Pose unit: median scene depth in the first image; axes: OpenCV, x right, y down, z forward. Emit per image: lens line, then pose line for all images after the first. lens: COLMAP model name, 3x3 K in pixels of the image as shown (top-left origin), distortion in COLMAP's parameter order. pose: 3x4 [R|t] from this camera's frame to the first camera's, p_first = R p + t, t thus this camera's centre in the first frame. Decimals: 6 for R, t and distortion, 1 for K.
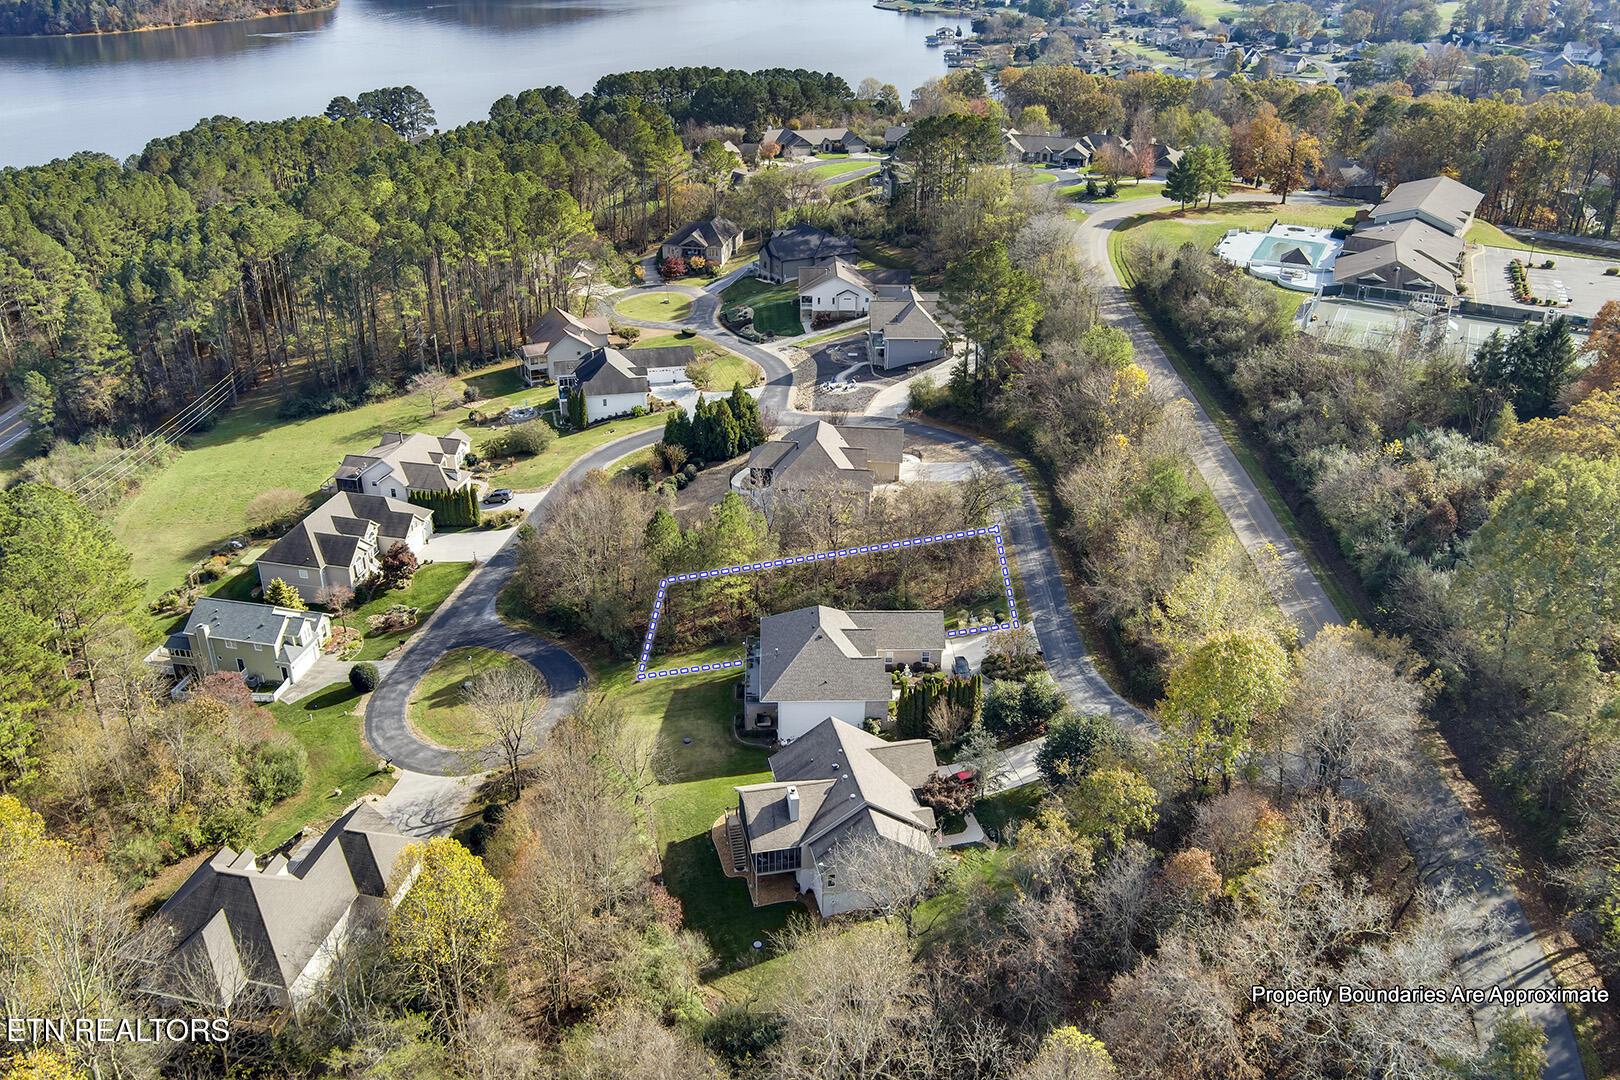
lens RADIAL K [[1320.0, 0, 810.0], [0, 1320.0, 540.0], [0, 0, 1]] dist [-0.080725, 0.041203]
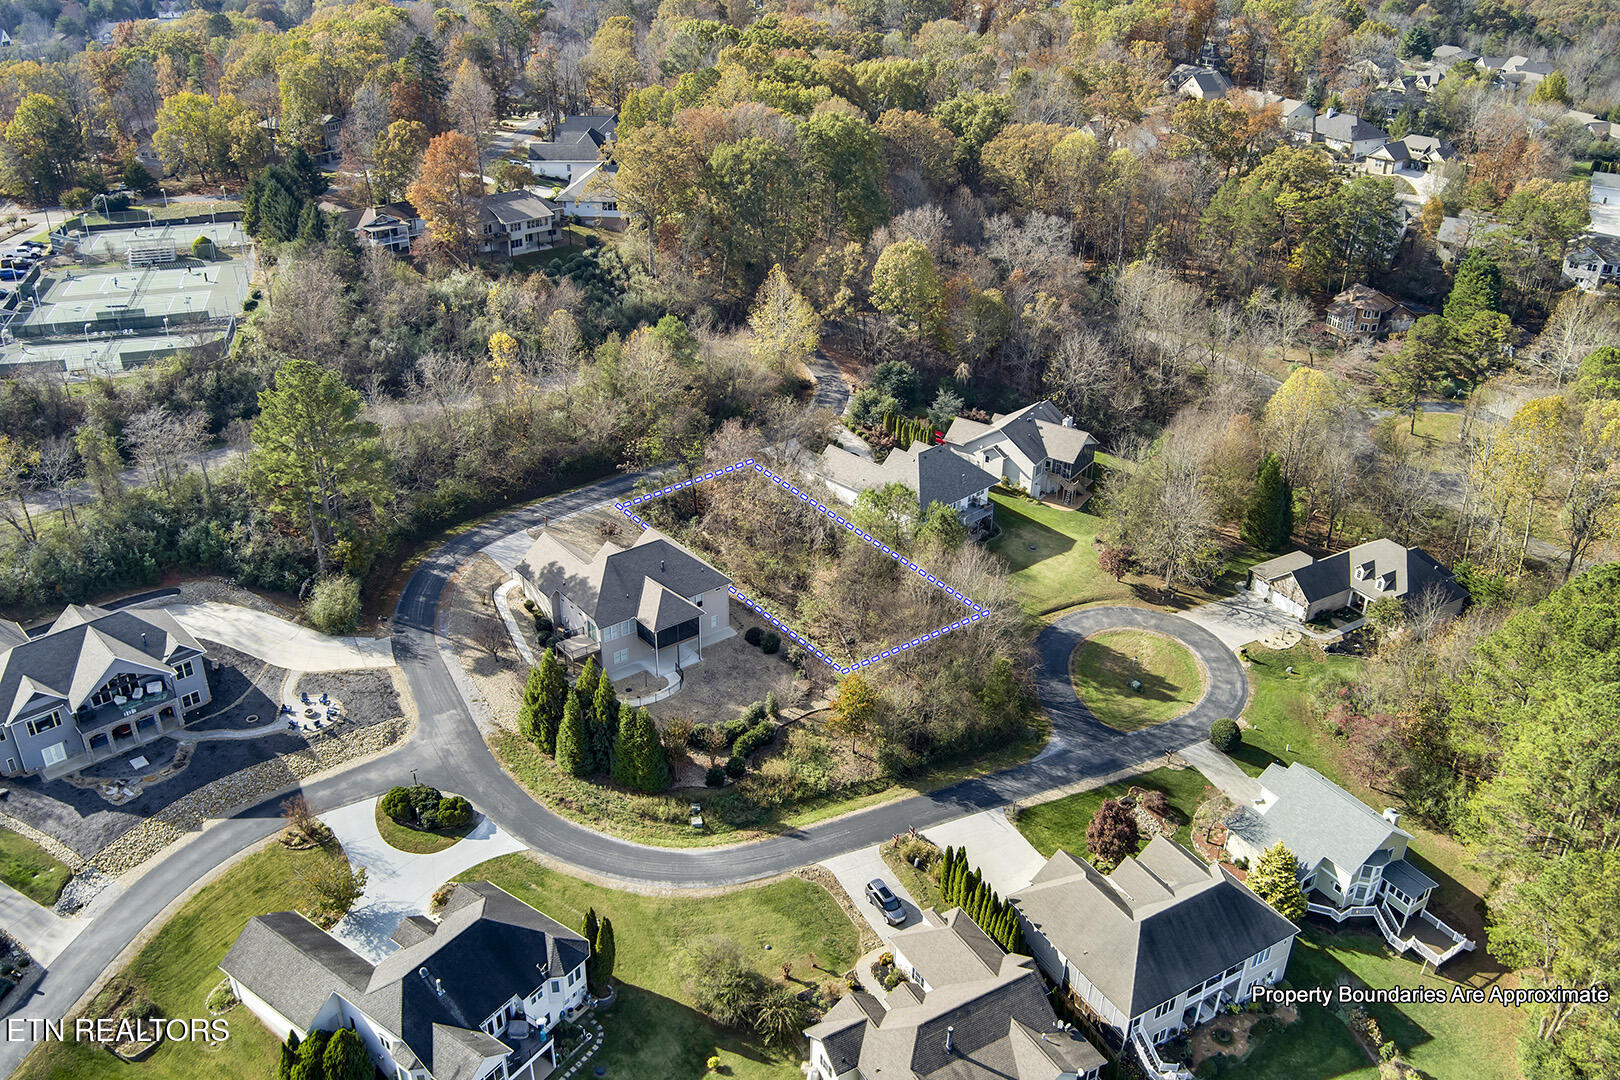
lens RADIAL K [[1320.0, 0, 810.0], [0, 1320.0, 540.0], [0, 0, 1]] dist [-0.080725, 0.041203]
pose [[-0.684456, -0.351752, 0.638584, -0.518465], [0.308693, 0.653689, 0.690940, -0.544754], [-0.660476, 0.670045, -0.338838, 1.075732]]
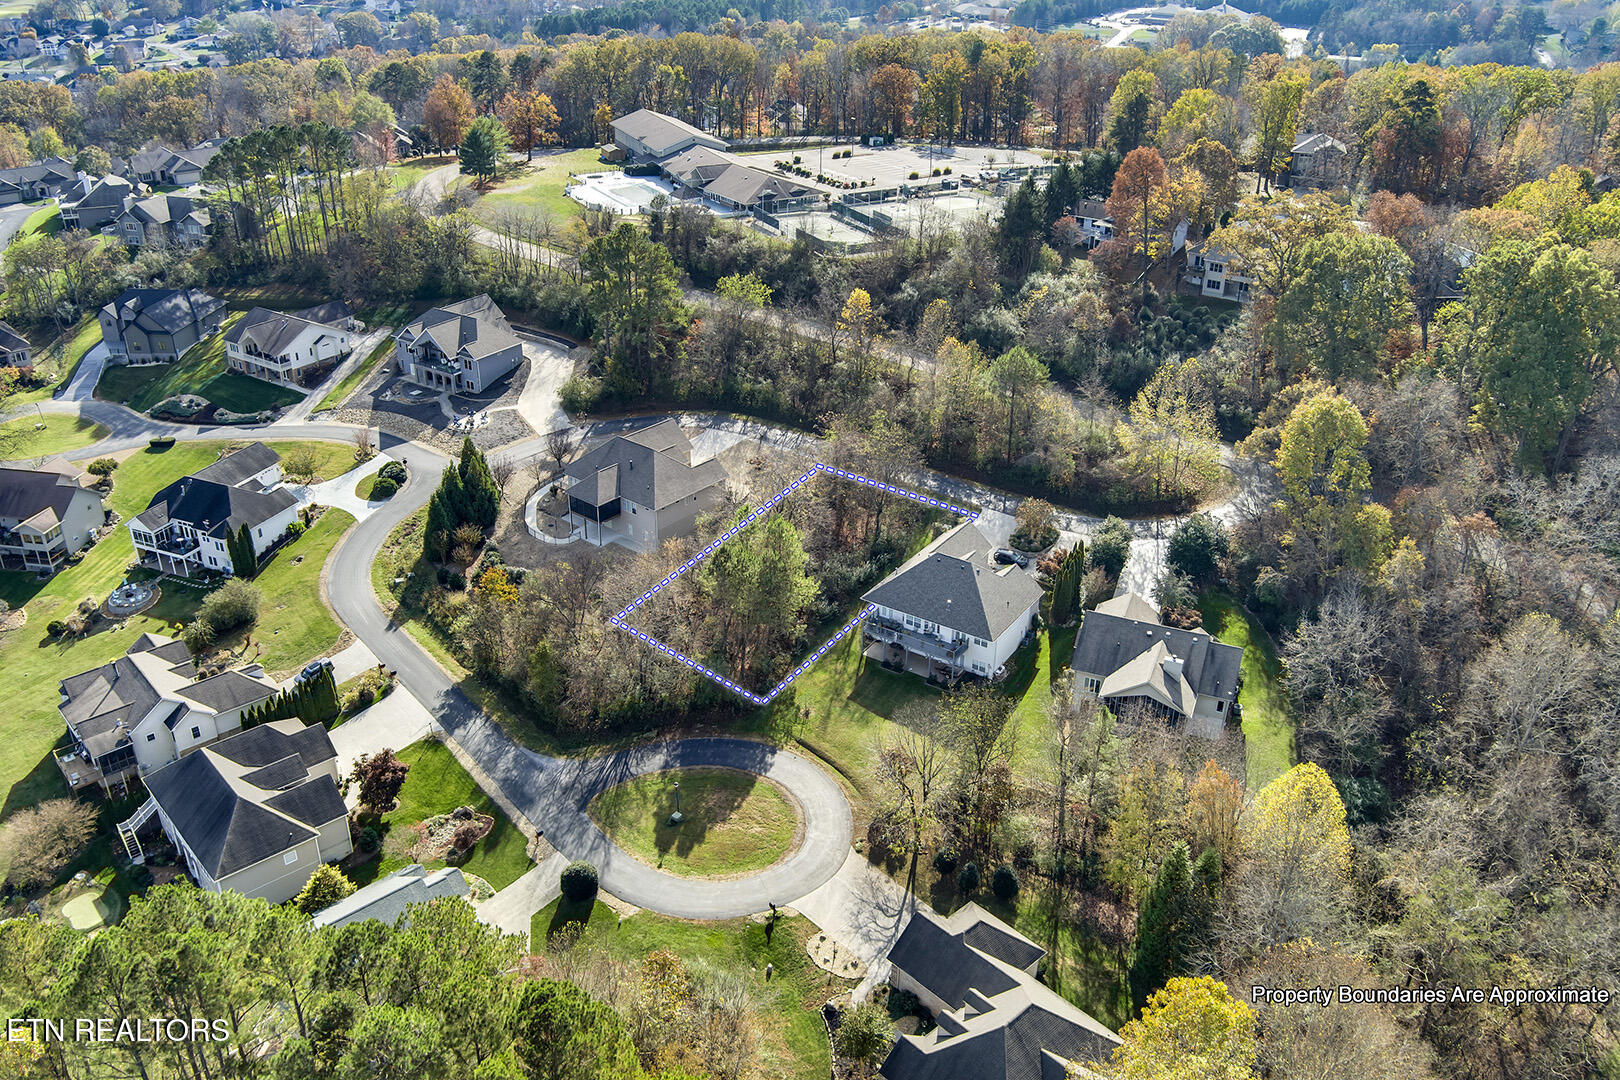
lens RADIAL K [[1320.0, 0, 810.0], [0, 1320.0, 540.0], [0, 0, 1]] dist [-0.080725, 0.041203]
pose [[0.571861, -0.378568, 0.727779, -0.576264], [0.363168, 0.912313, 0.189194, -0.138181], [-0.735585, 0.156113, 0.659199, 0.261739]]
